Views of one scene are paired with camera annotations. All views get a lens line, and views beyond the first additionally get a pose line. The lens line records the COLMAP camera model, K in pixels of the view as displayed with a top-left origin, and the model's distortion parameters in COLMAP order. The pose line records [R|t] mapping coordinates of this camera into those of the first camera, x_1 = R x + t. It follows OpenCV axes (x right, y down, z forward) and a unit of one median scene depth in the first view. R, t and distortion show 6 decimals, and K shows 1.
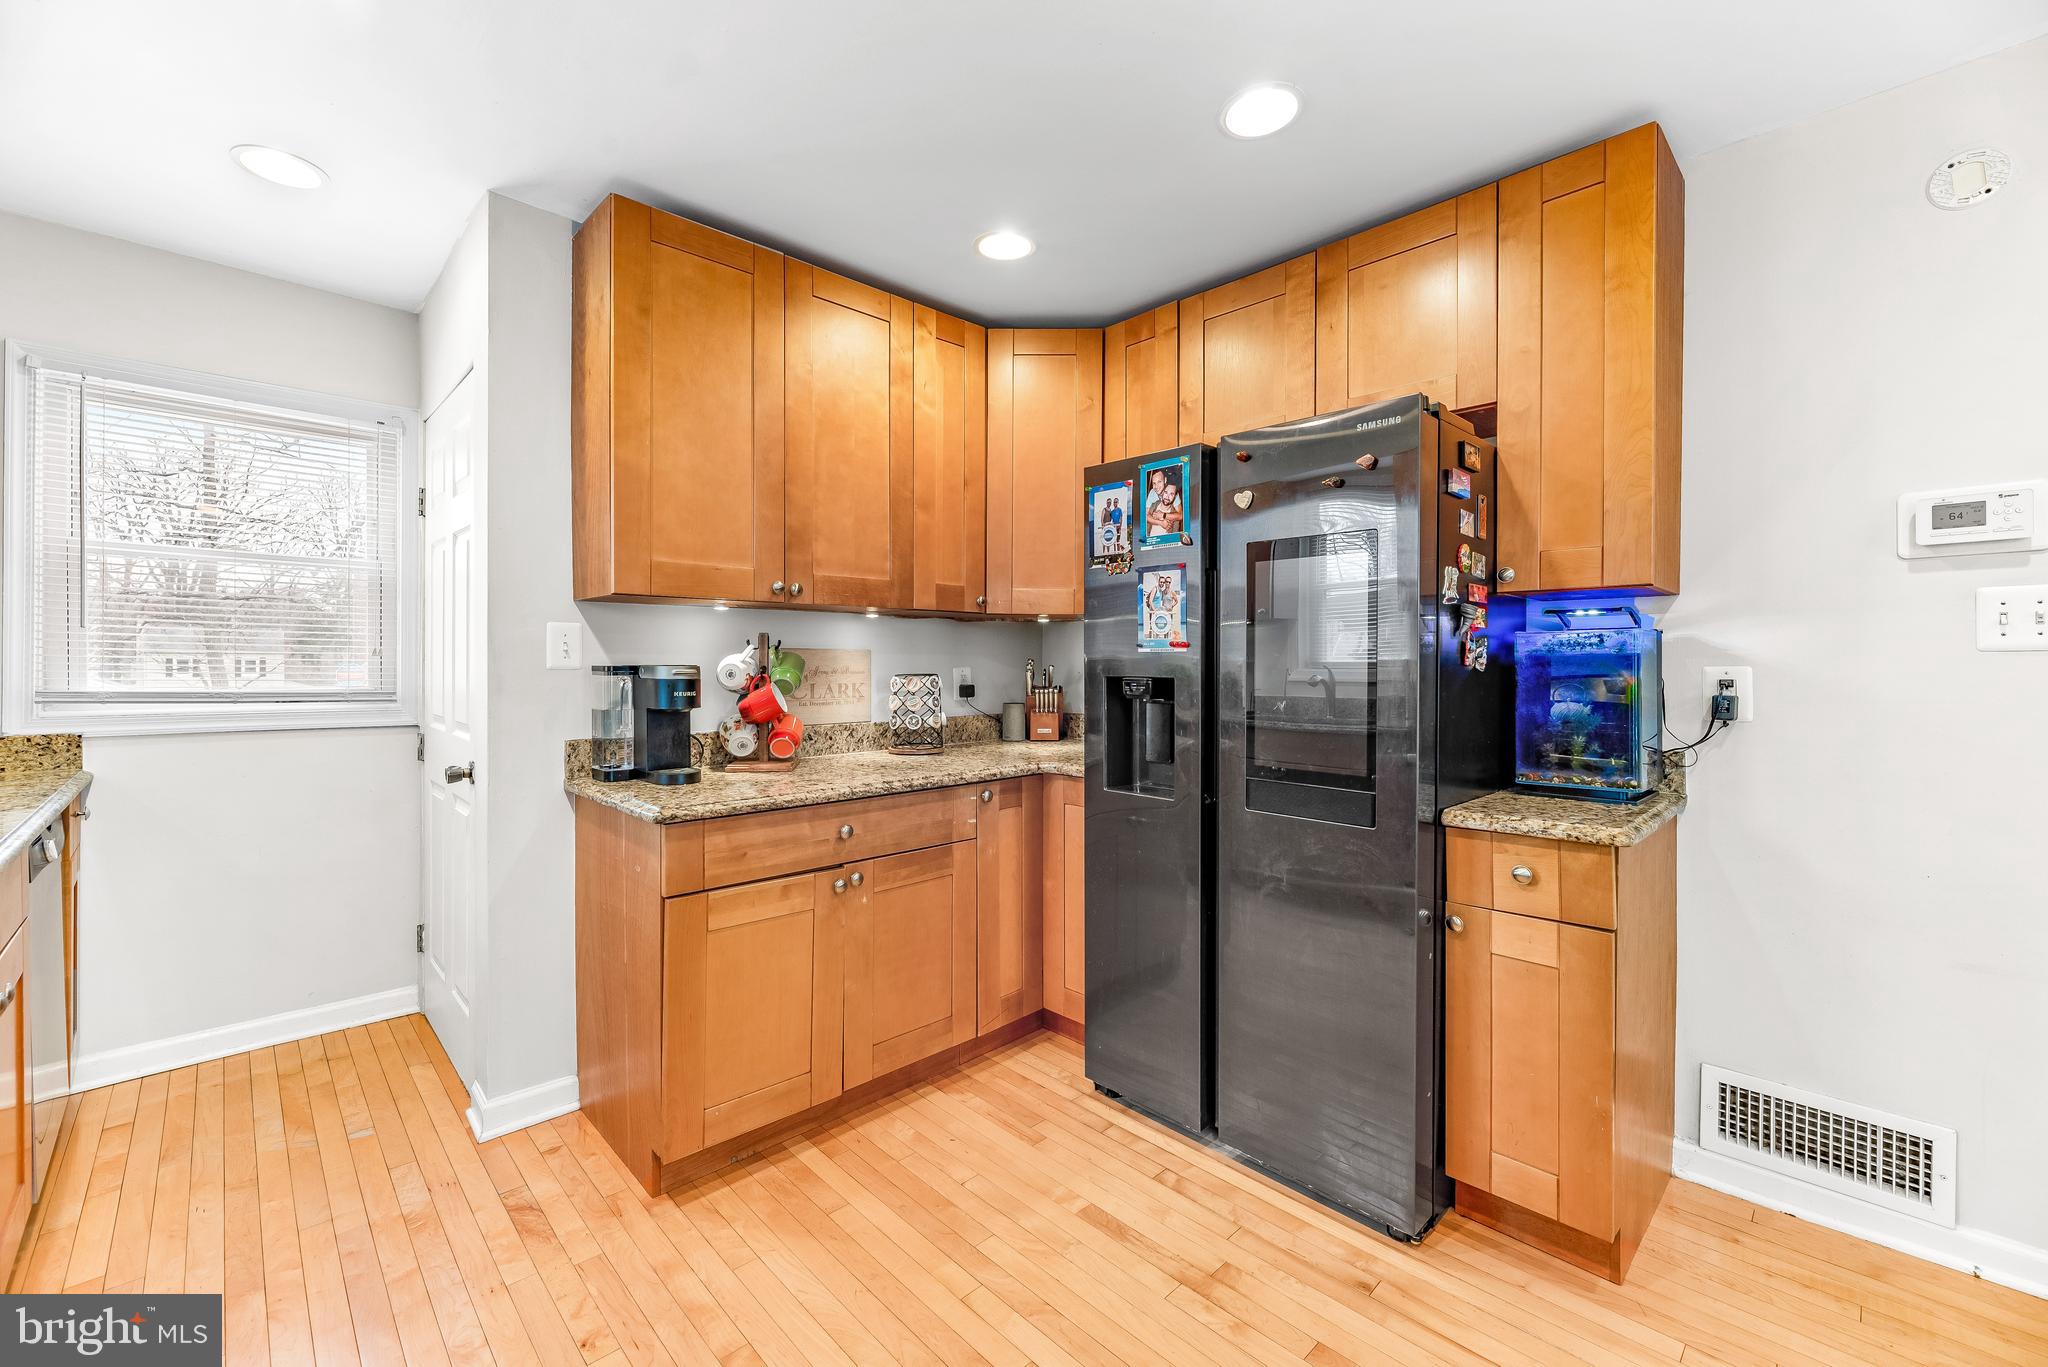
lens RADIAL K [[836.0, 0, 1030.5], [0, 836.0, 666.5], [0, 0, 1]] dist [-0.000263, -0.000730]
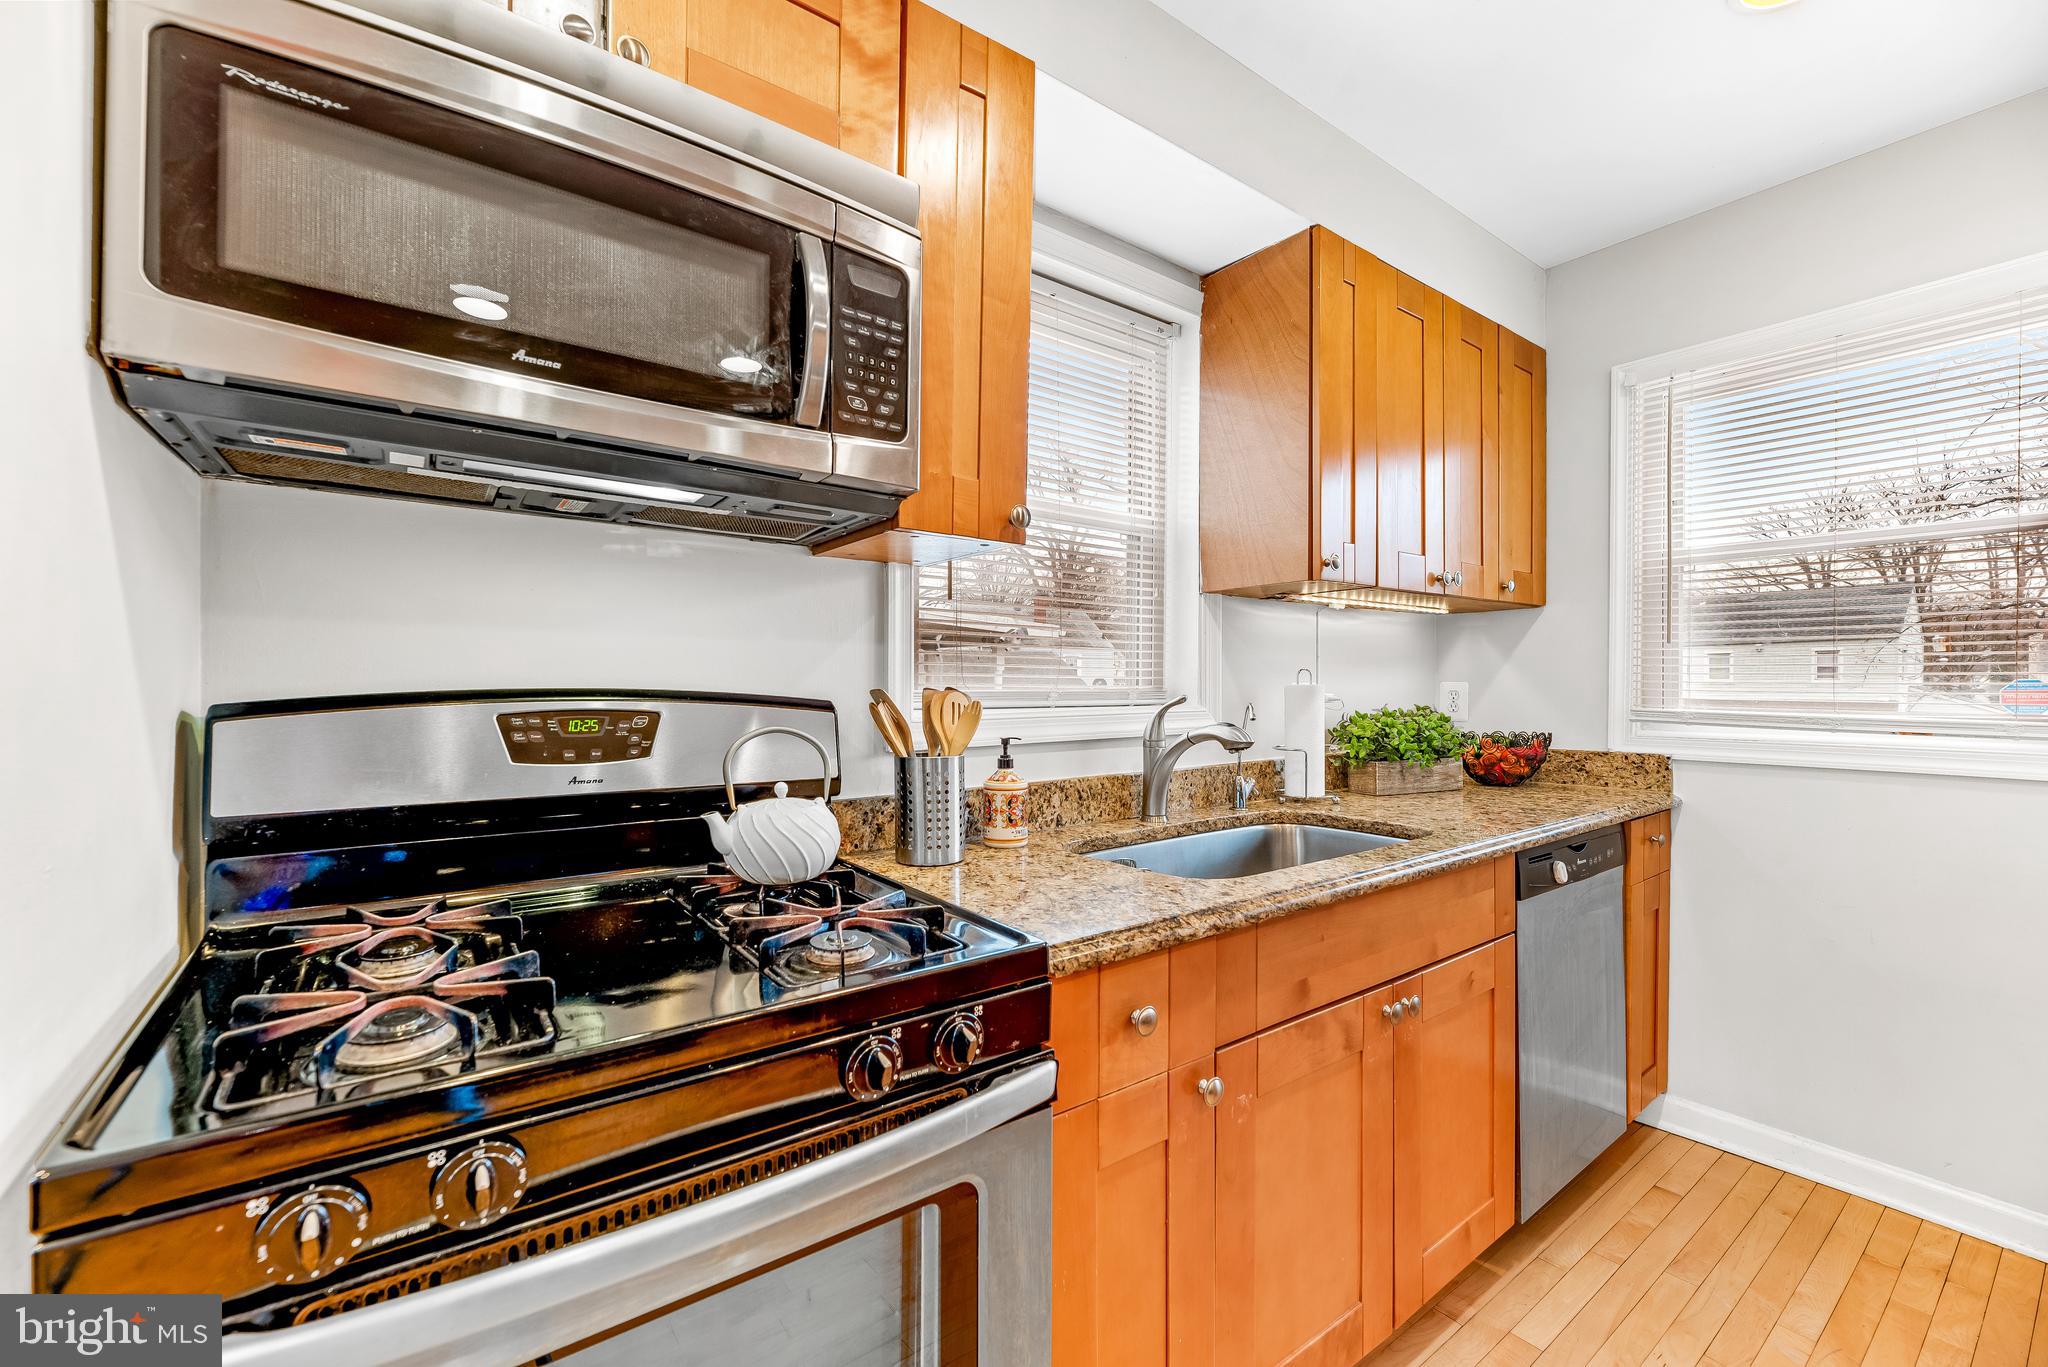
lens RADIAL K [[836.0, 0, 1011.5], [0, 836.0, 692.5], [0, 0, 1]] dist [-0.000263, -0.000730]
pose [[-0.130199, 0.005342, -0.991473, -0.102725], [-0.001545, 0.999983, 0.005591, 0.004777], [0.991487, 0.002260, -0.130189, 0.389222]]
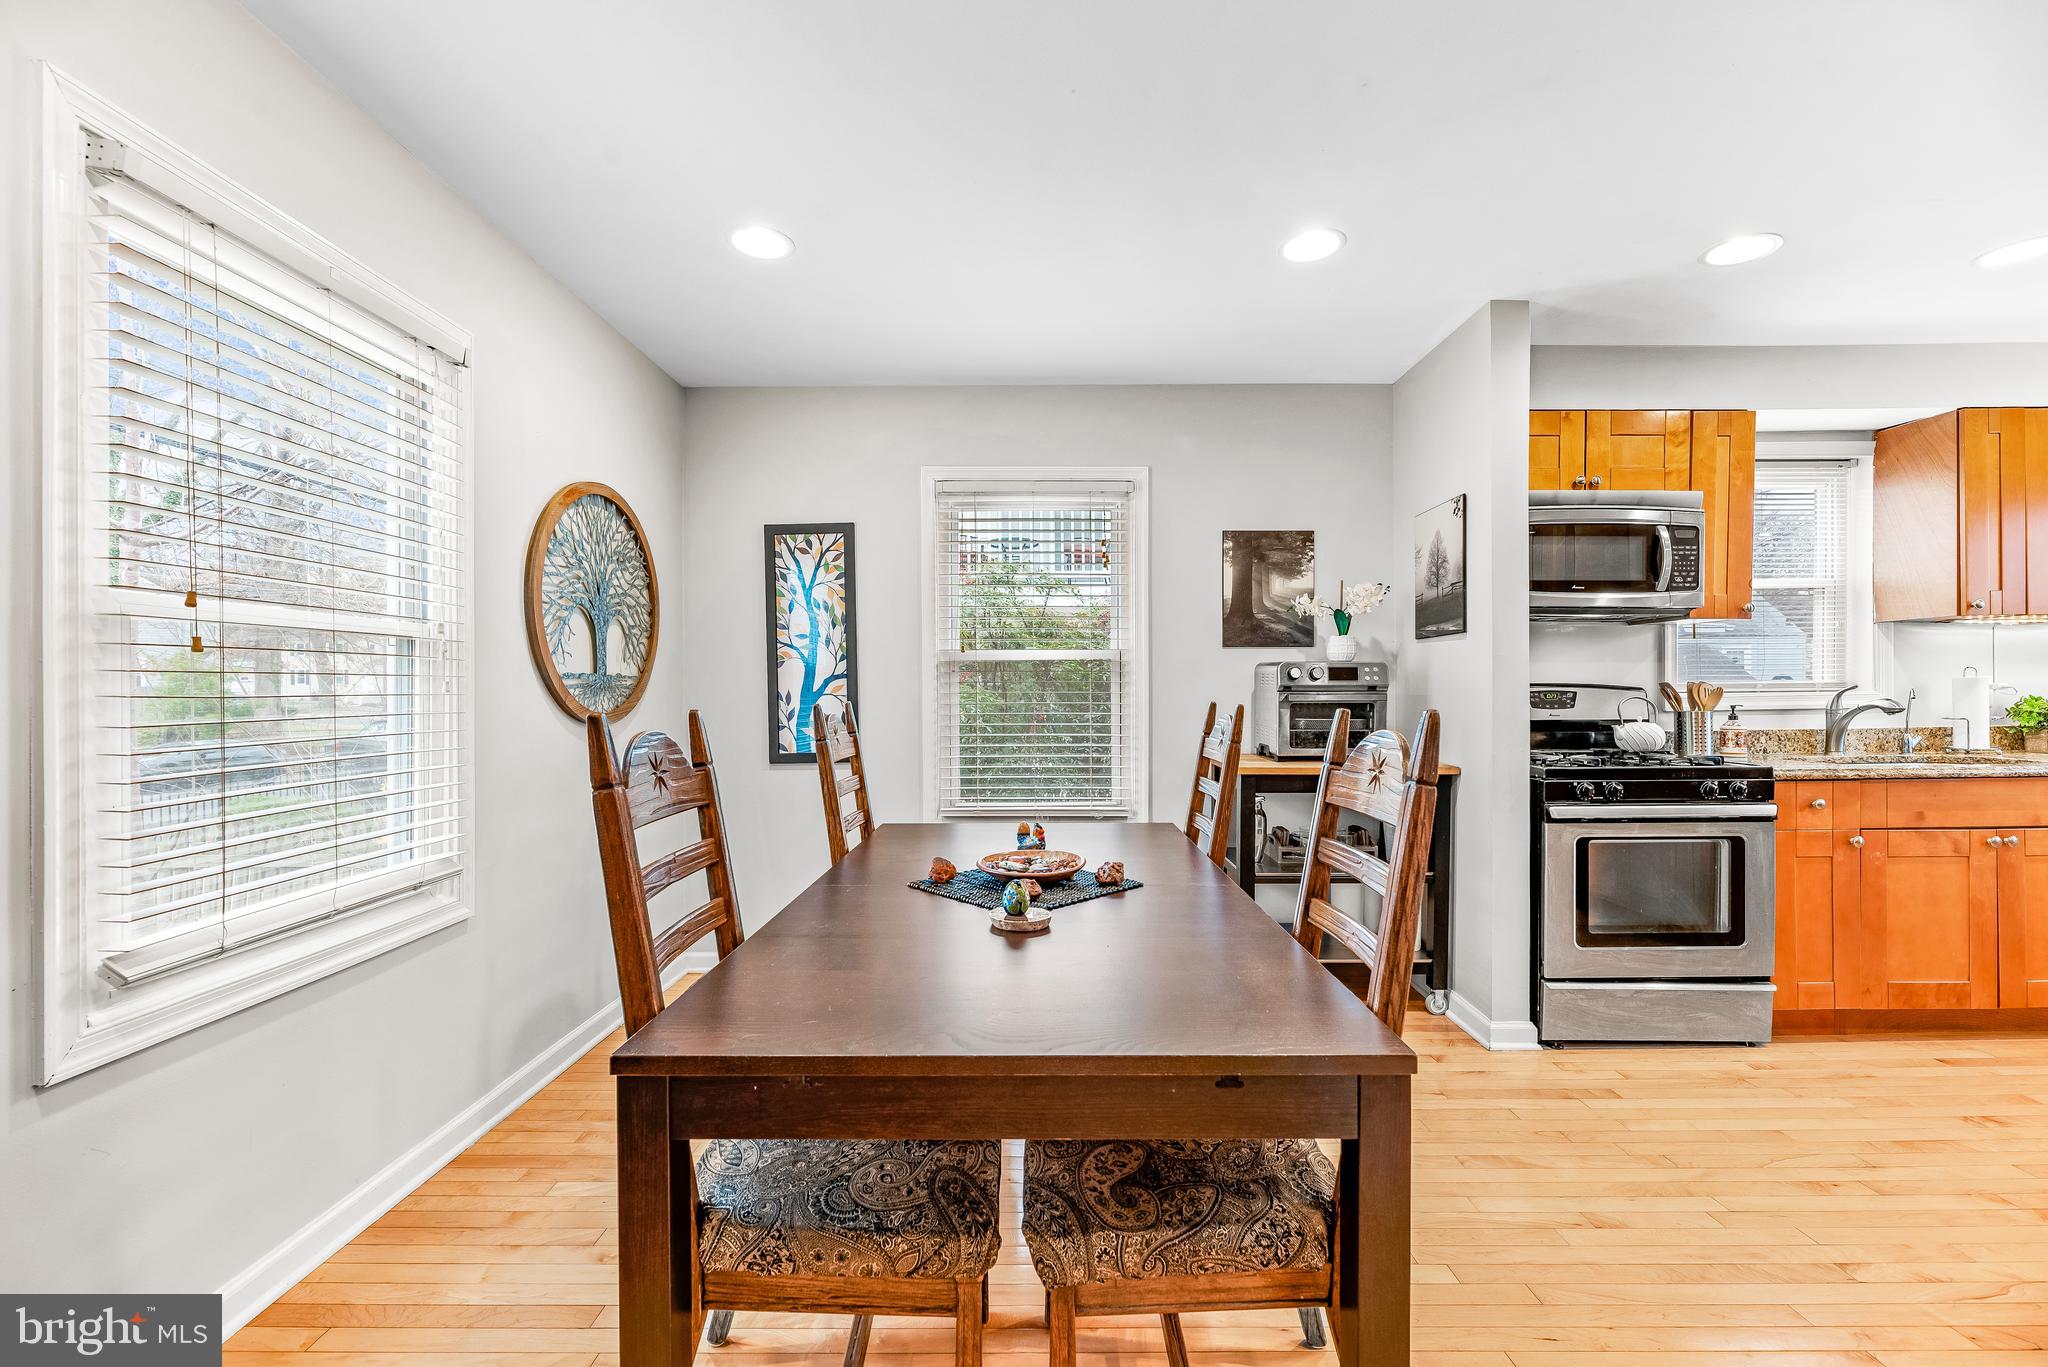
lens RADIAL K [[836.0, 0, 1032.7], [0, 836.0, 696.8], [0, 0, 1]] dist [-0.000263, -0.000730]
pose [[-0.685371, 0.008642, -0.728143, 1.084881], [0.007062, 0.999961, 0.005220, 0.015267], [0.728160, -0.001565, -0.685406, 0.401946]]
